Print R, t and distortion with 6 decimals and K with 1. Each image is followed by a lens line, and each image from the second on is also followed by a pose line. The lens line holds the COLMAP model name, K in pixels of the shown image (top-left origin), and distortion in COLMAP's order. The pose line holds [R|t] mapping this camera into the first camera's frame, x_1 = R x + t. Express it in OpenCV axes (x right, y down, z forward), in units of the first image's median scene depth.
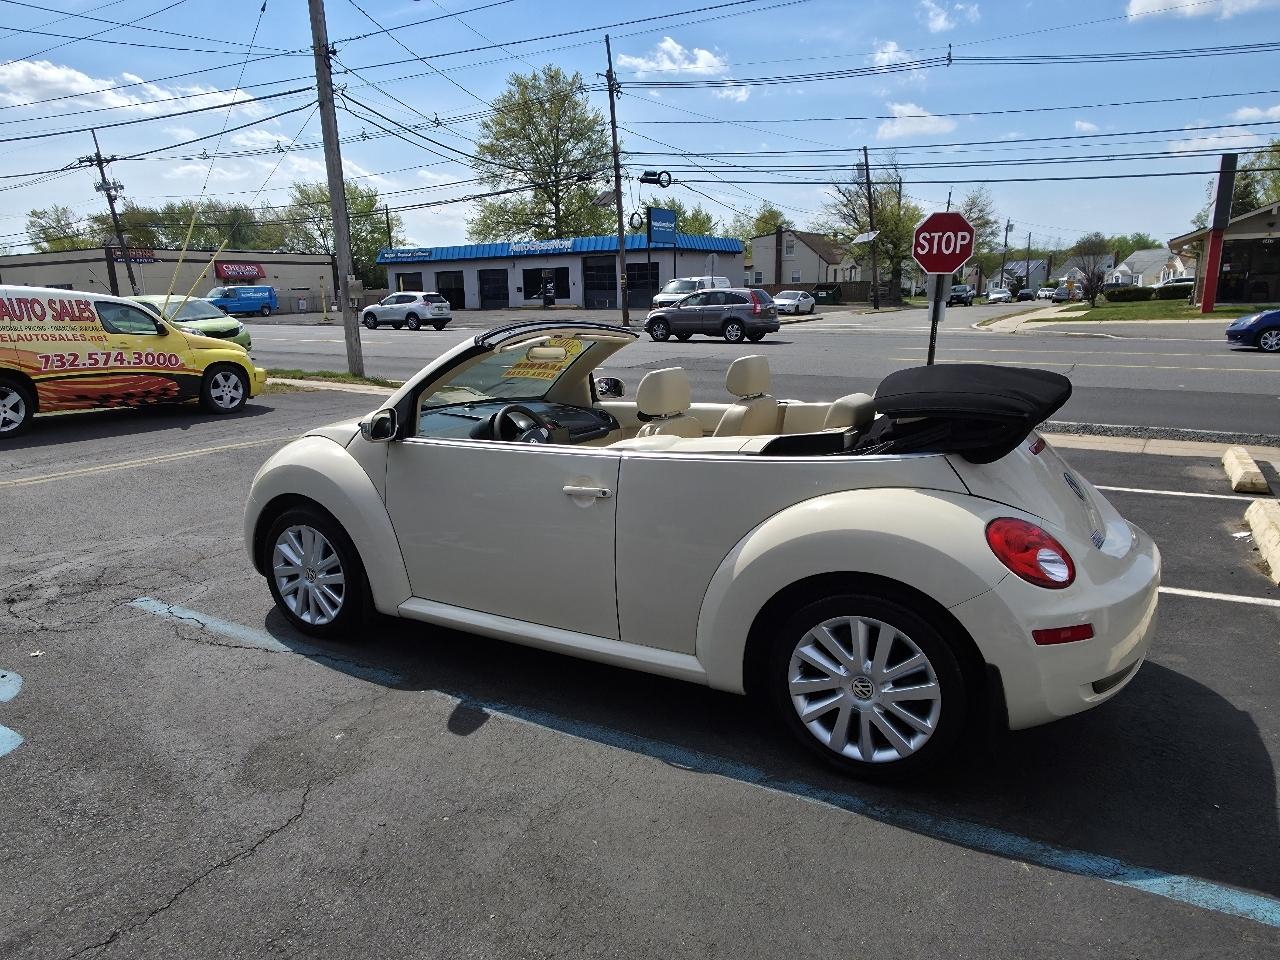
lens RADIAL K [[870.2, 0, 617.8], [0, 870.2, 508.5], [0, 0, 1]] dist [0.016226, -0.006117]
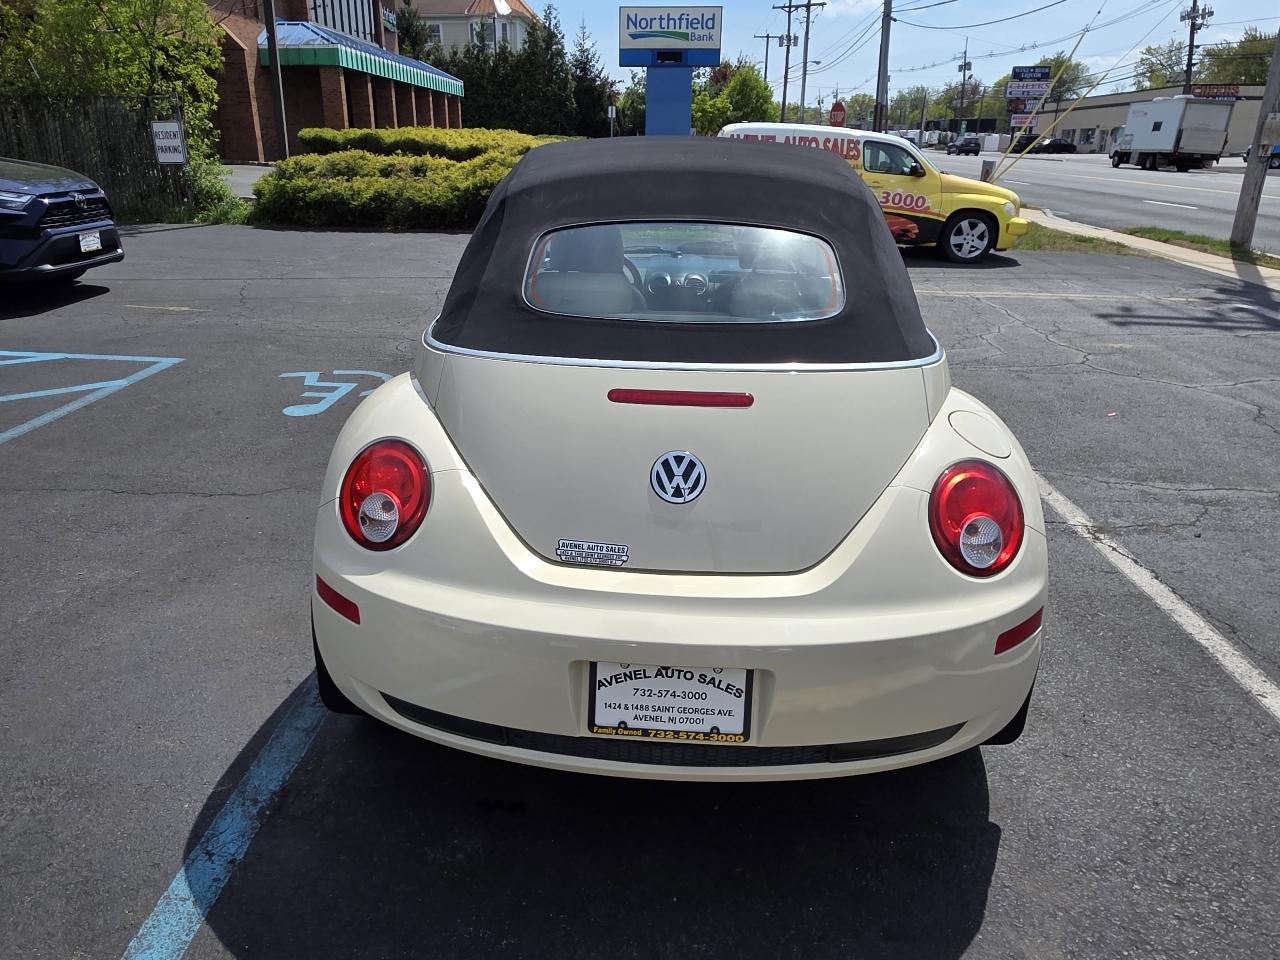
lens RADIAL K [[877.0, 0, 618.9], [0, 877.0, 493.2], [0, 0, 1]] dist [0.014345, -0.010321]
pose [[0.471185, 0.344741, -0.811873, 0.084251], [-0.225113, 0.936974, 0.267213, -0.014063], [0.852824, 0.056857, 0.519094, 0.055874]]
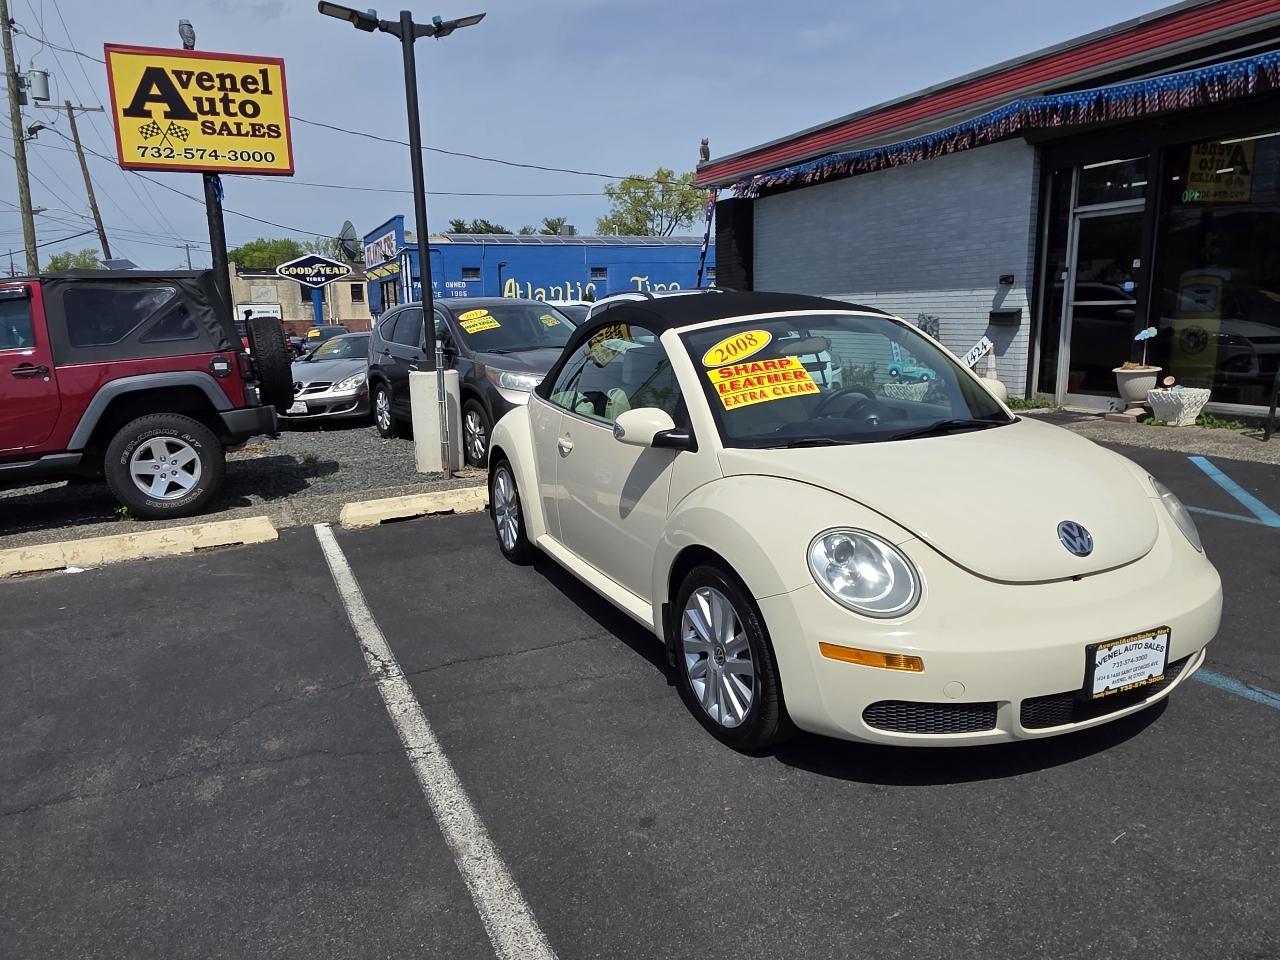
lens RADIAL K [[874.4, 0, 619.1], [0, 874.4, 496.8], [0, 0, 1]] dist [0.019758, -0.014417]
pose [[-0.818475, -0.073839, 0.569777, -0.052835], [0.180751, 0.908261, 0.377349, -0.047585], [-0.545369, 0.411838, -0.730042, 0.210266]]
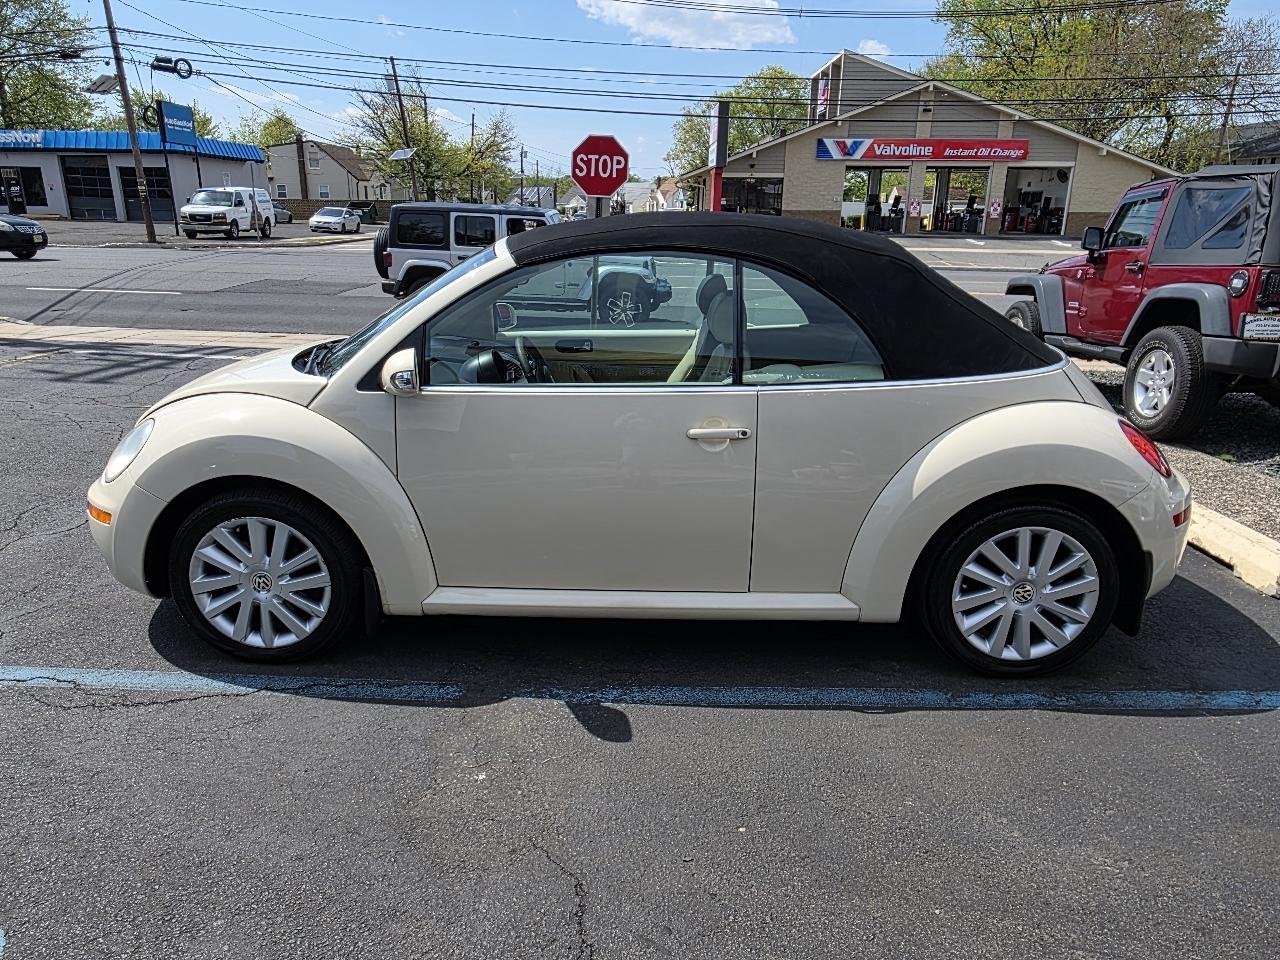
lens RADIAL K [[879.6, 0, 618.8], [0, 879.6, 495.6], [0, 0, 1]] dist [0.012460, -0.008248]
pose [[0.865052, -0.123879, 0.486147, -0.049683], [0.090160, 0.991645, 0.092257, -0.004253], [-0.493514, -0.035976, 0.868993, 0.023718]]
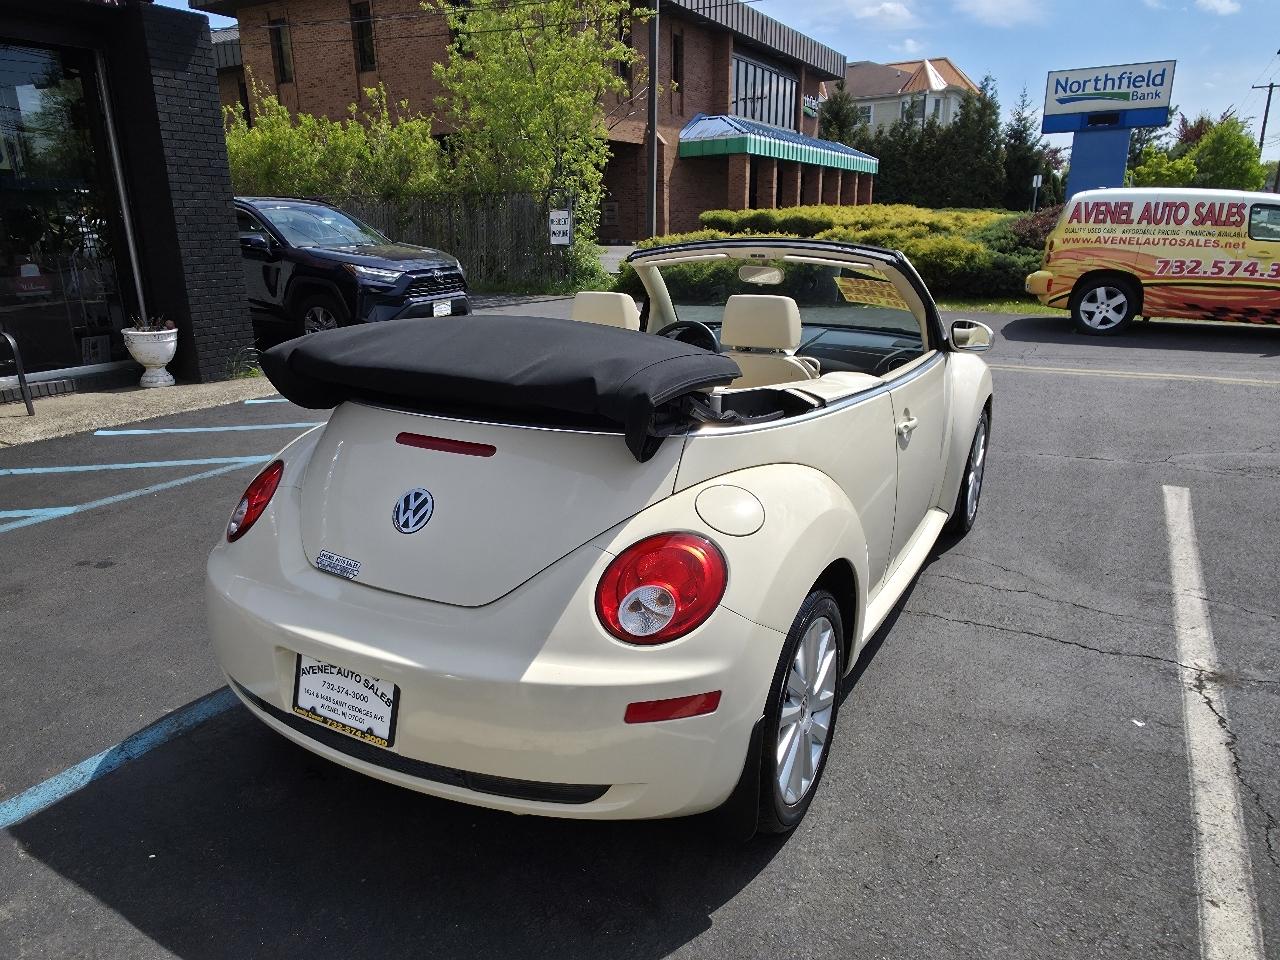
lens RADIAL K [[872.1, 0, 620.8], [0, 872.1, 506.3], [0, 0, 1]] dist [0.018489, -0.014205]
pose [[0.031890, 0.322754, -0.945946, 0.099455], [-0.219481, 0.925587, 0.308409, -0.023284], [0.975095, 0.197782, 0.100355, 0.092587]]
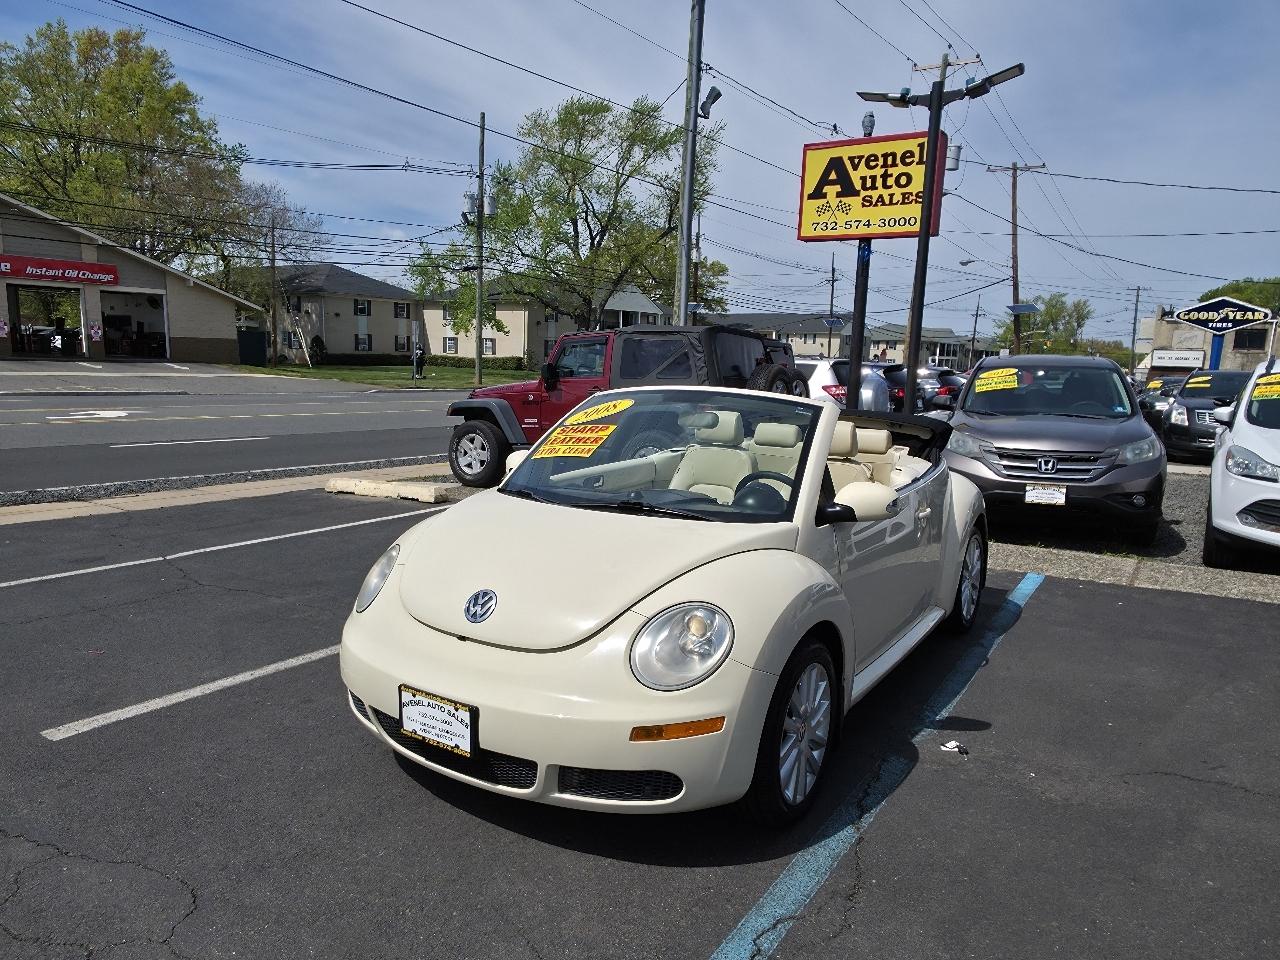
lens RADIAL K [[872.1, 0, 620.8], [0, 872.1, 506.3], [0, 0, 1]] dist [0.018489, -0.014205]
pose [[0.035418, -0.150030, 0.988047, -0.118059], [0.209139, 0.967889, 0.139472, -0.027129], [-0.977244, 0.201700, 0.065658, 0.118800]]
